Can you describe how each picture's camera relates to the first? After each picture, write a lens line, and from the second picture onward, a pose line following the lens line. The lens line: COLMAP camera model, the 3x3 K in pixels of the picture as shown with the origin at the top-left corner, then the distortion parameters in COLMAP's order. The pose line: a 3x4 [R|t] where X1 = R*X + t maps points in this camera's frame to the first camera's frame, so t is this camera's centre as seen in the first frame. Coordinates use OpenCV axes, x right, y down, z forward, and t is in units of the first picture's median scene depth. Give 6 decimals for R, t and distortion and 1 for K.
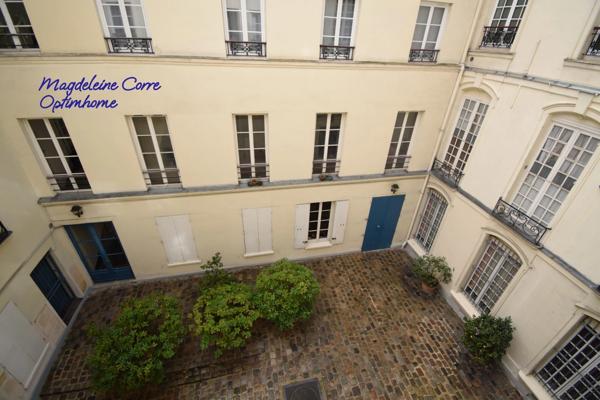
lens RADIAL K [[266.0, 0, 300.0], [0, 266.0, 200.0], [0, 0, 1]] dist [0.015848, -0.023030]
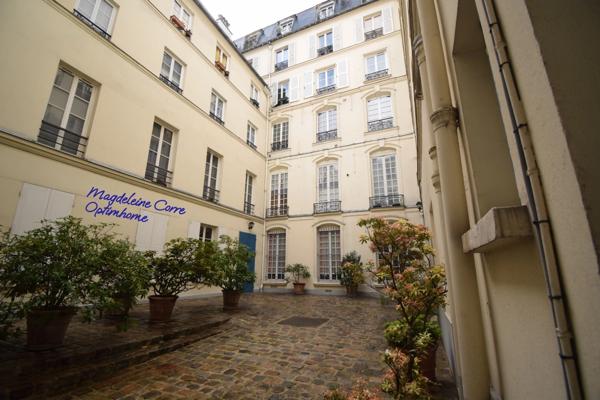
lens RADIAL K [[266.0, 0, 300.0], [0, 266.0, 200.0], [0, 0, 1]] dist [0.015848, -0.023030]
pose [[0.602900, 0.172518, 0.778941, -0.741455], [0.431189, 0.751003, -0.500071, 0.849418], [-0.671258, 0.637363, 0.378391, 0.353788]]
